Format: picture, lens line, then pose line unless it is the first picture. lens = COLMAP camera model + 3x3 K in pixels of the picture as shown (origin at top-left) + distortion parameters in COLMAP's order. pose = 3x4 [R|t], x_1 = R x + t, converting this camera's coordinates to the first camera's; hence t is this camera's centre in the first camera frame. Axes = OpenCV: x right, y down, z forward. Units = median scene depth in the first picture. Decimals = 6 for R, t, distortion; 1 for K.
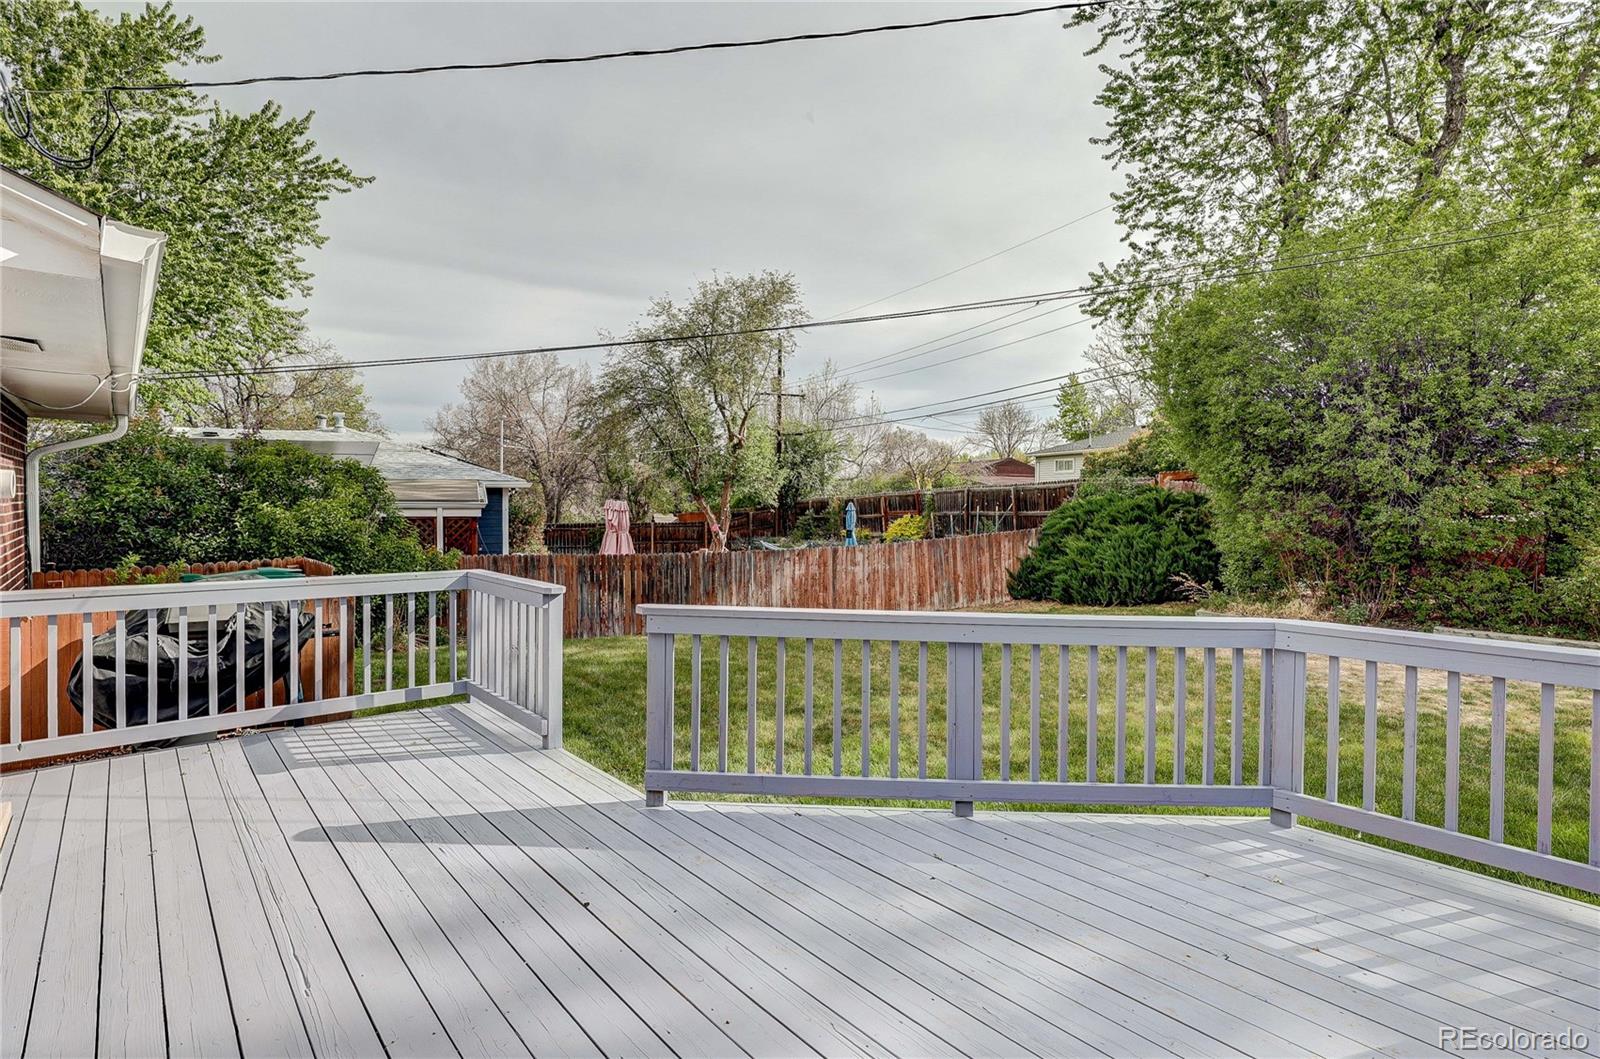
lens RADIAL K [[754.7, 0, 805.5], [0, 754.7, 518.3], [0, 0, 1]] dist [-0.003784, -0.000750]
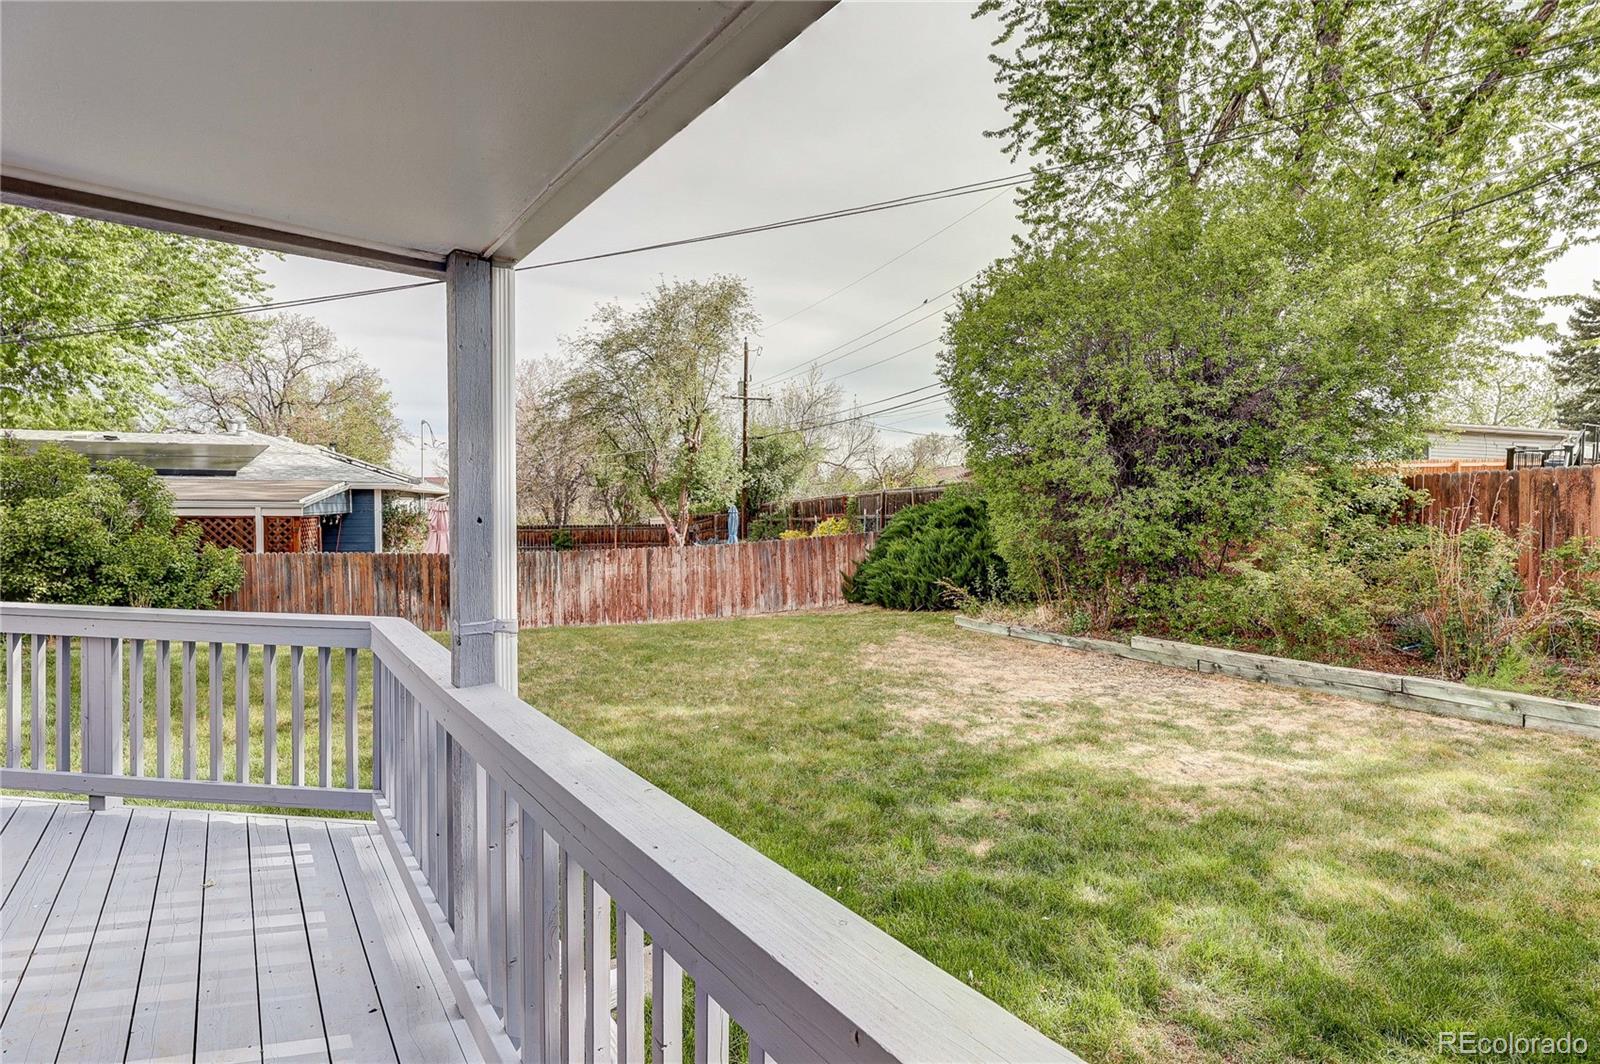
lens RADIAL K [[747.8, 0, 800.0], [0, 747.8, 532.0], [0, 0, 1]] dist [-0.002296, -0.000117]
pose [[0.997487, 0.006259, -0.070576, 0.292648], [-0.005335, 0.999898, 0.013276, 0.002077], [0.070652, -0.012866, 0.997418, 0.020192]]
